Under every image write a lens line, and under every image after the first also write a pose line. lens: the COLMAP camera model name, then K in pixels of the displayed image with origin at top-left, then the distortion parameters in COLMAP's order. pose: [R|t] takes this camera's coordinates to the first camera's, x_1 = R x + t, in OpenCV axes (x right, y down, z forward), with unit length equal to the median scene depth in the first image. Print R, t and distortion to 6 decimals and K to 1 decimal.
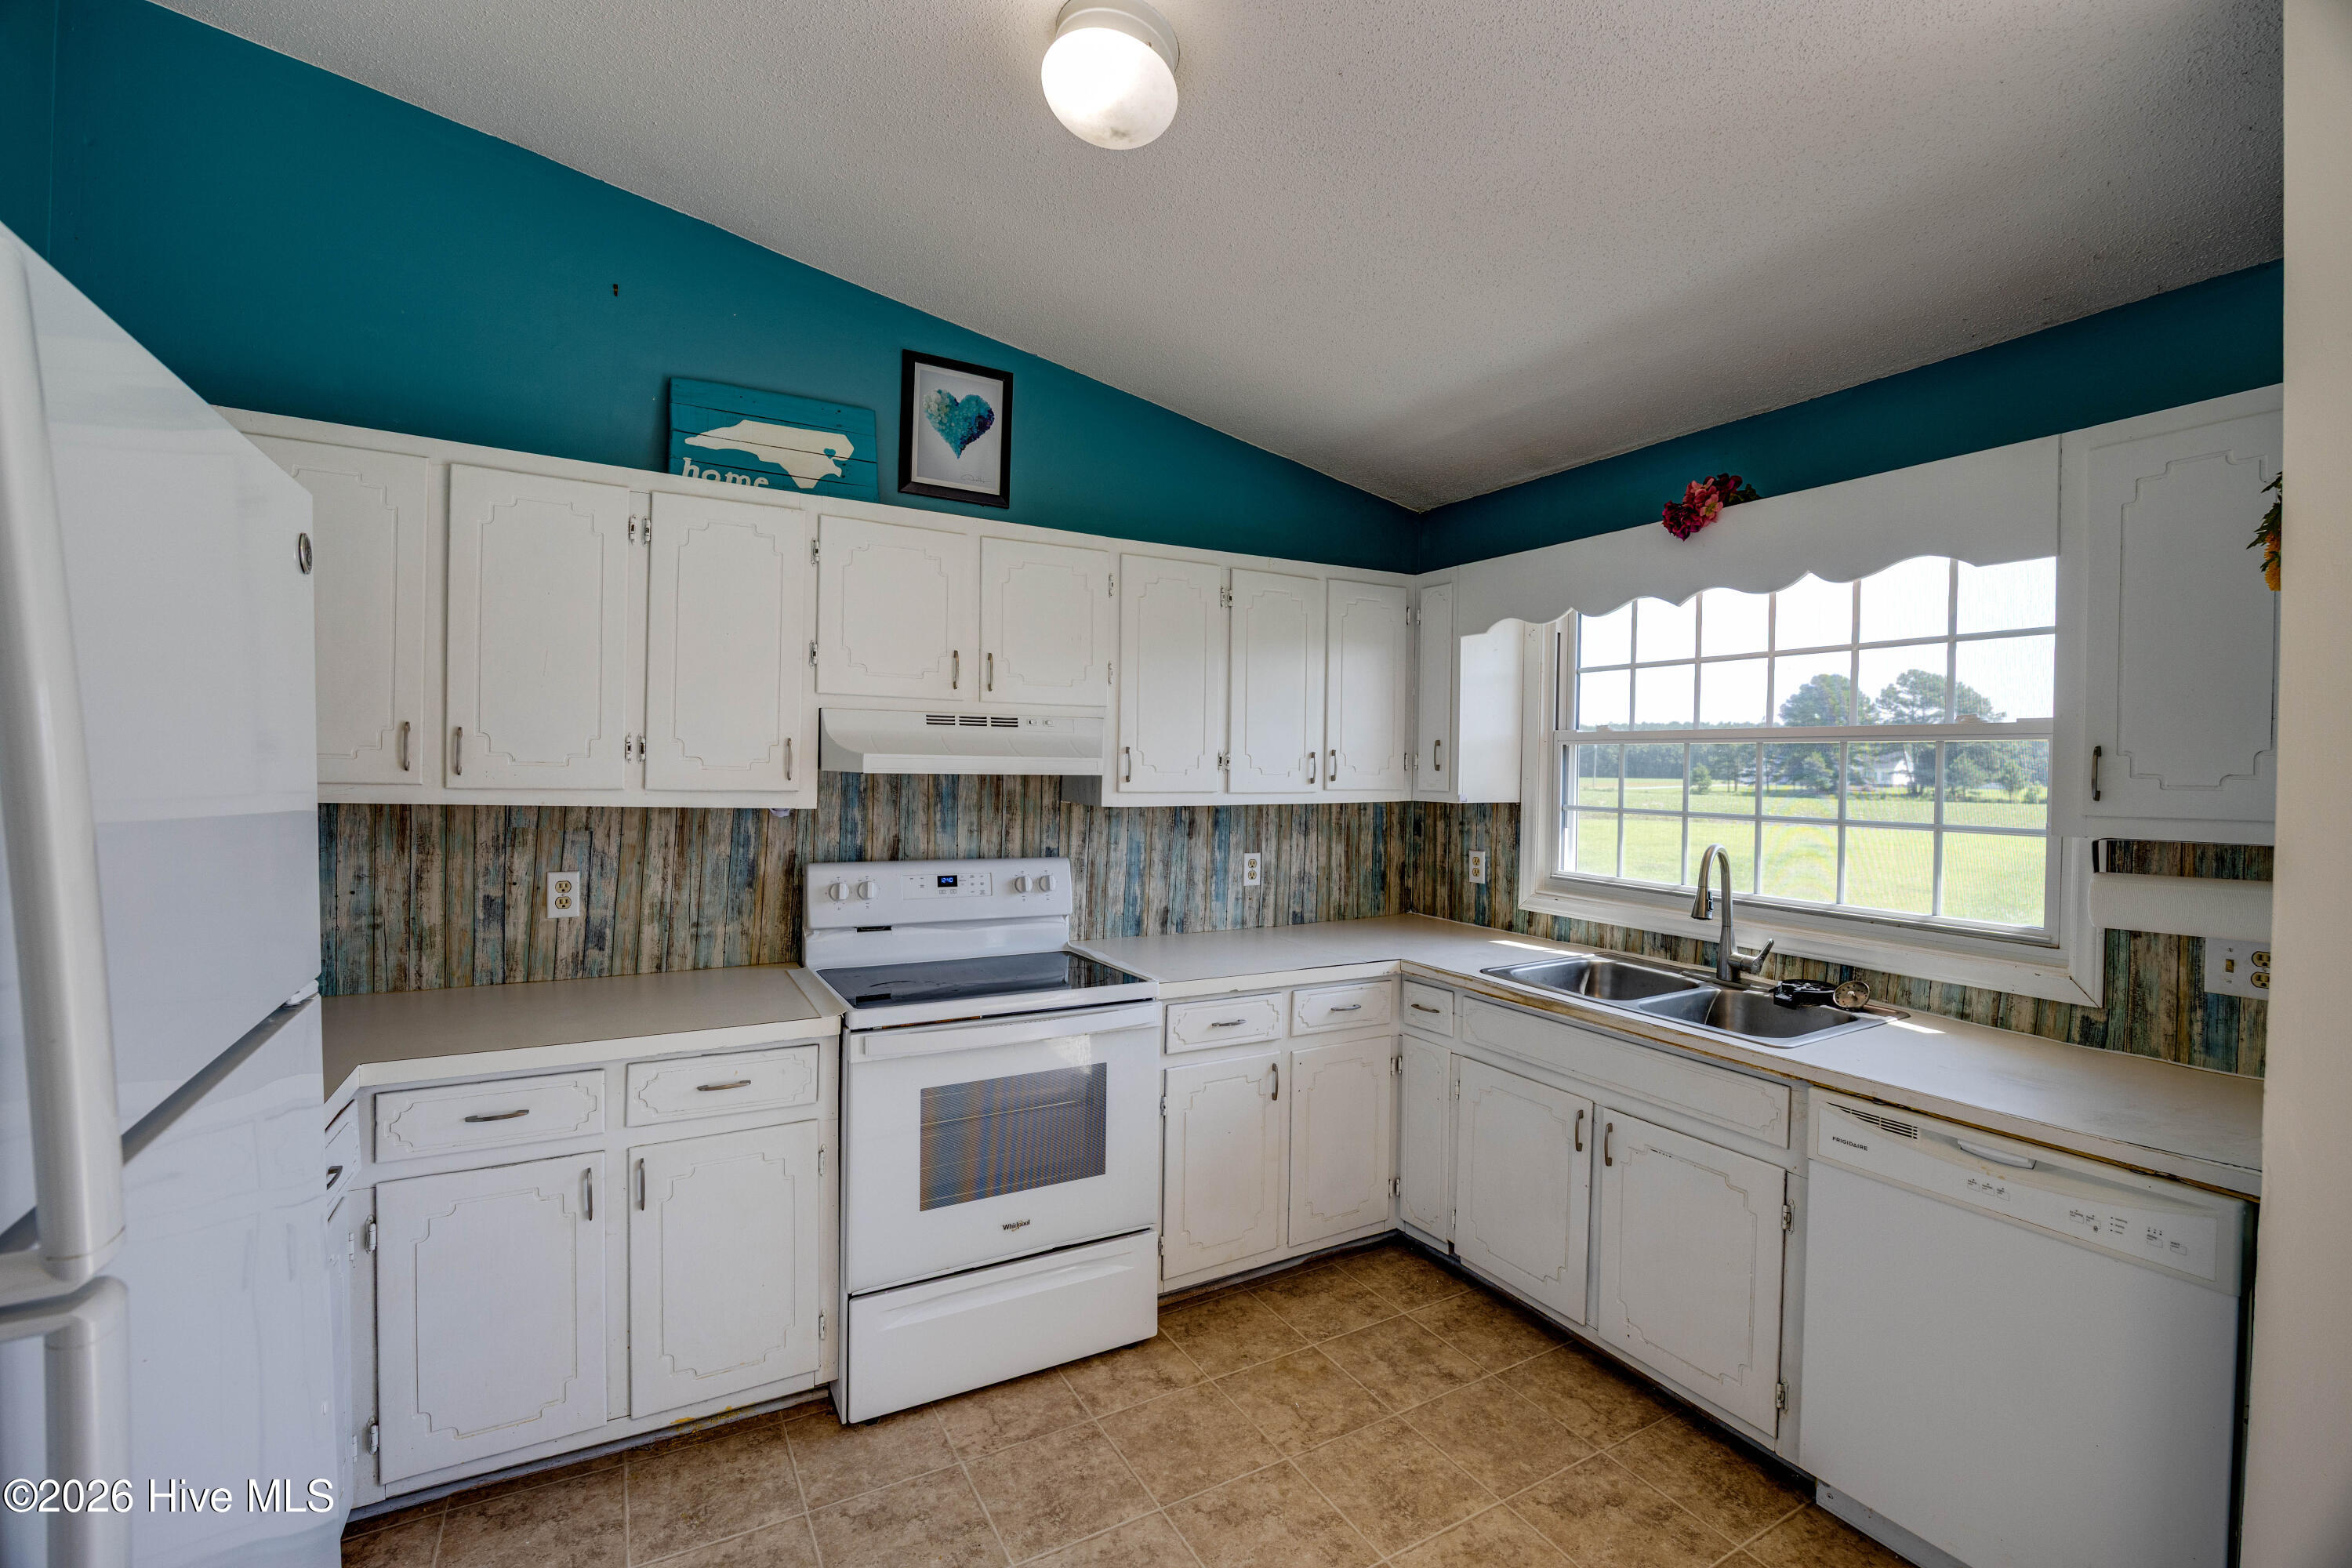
lens RADIAL K [[987.7, 0, 1169.4], [0, 987.7, 779.9], [0, 0, 1]] dist [-0.024816, 0.003122]
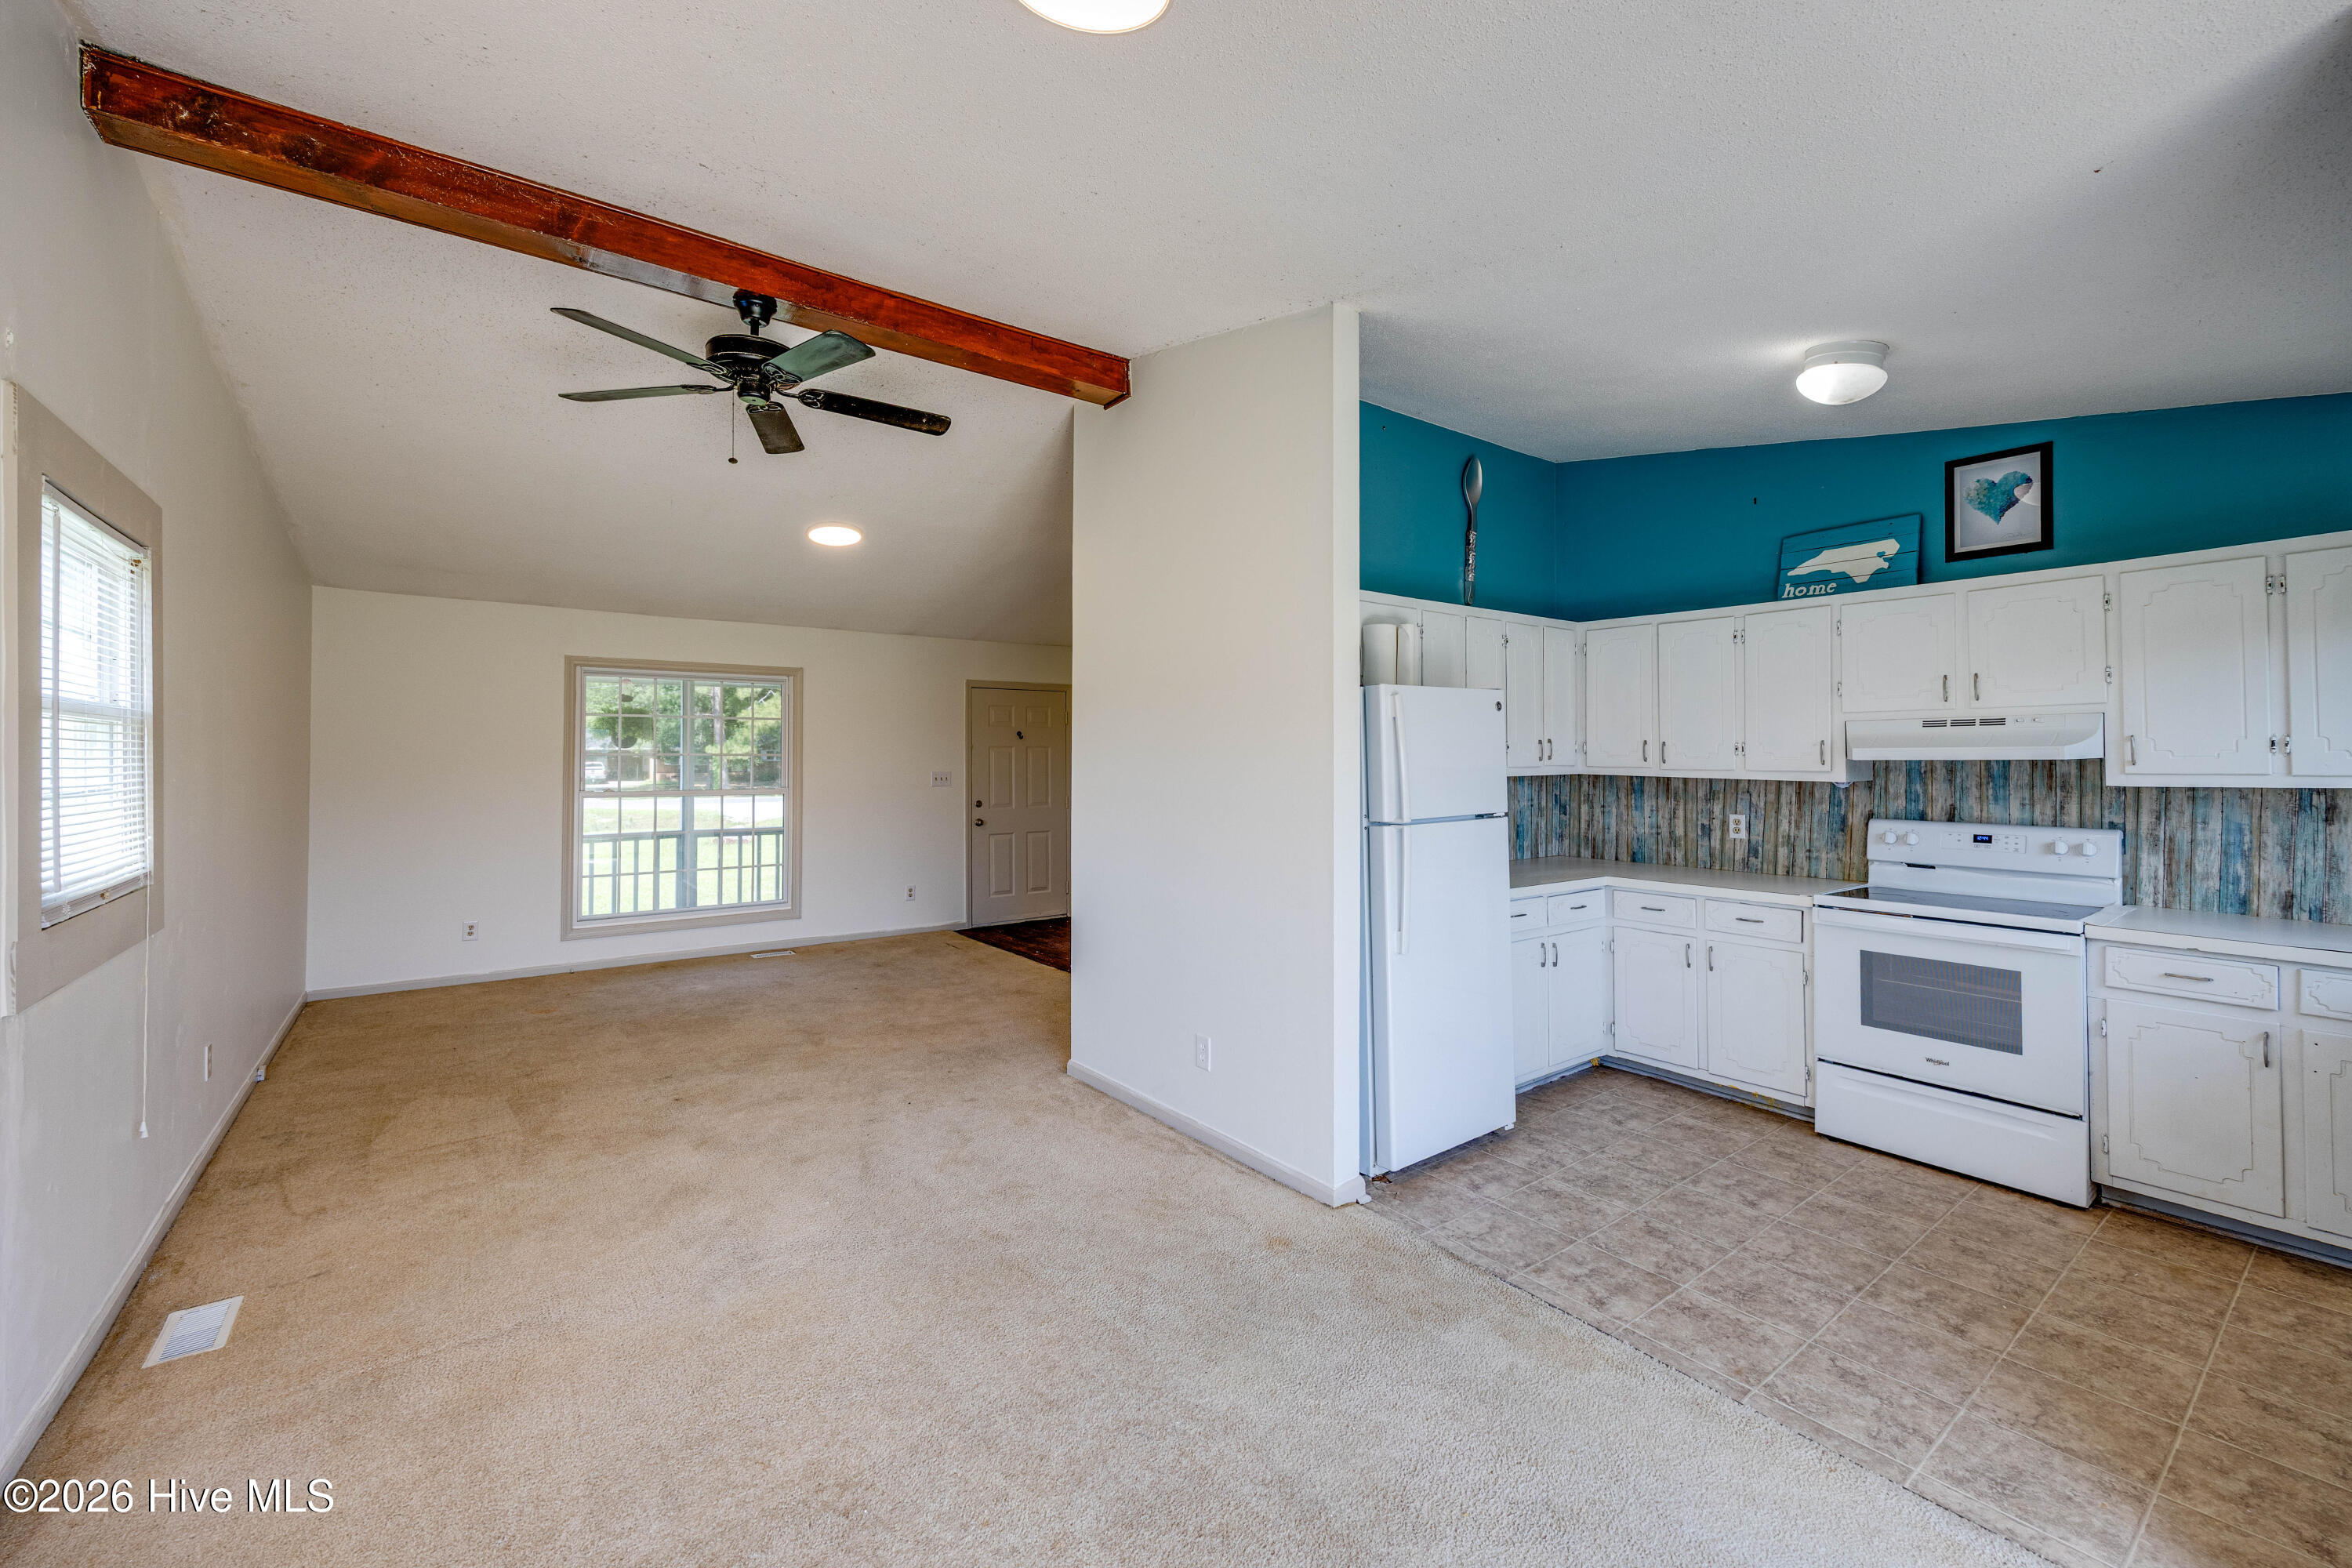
lens RADIAL K [[963.2, 0, 1190.4], [0, 963.2, 747.0], [0, 0, 1]] dist [0.002655, 0.000269]
pose [[0.135274, -0.028271, -0.990405, 0.957911], [-0.005396, 0.999557, -0.029269, 0.020715], [0.990794, 0.009303, 0.135061, -0.269437]]
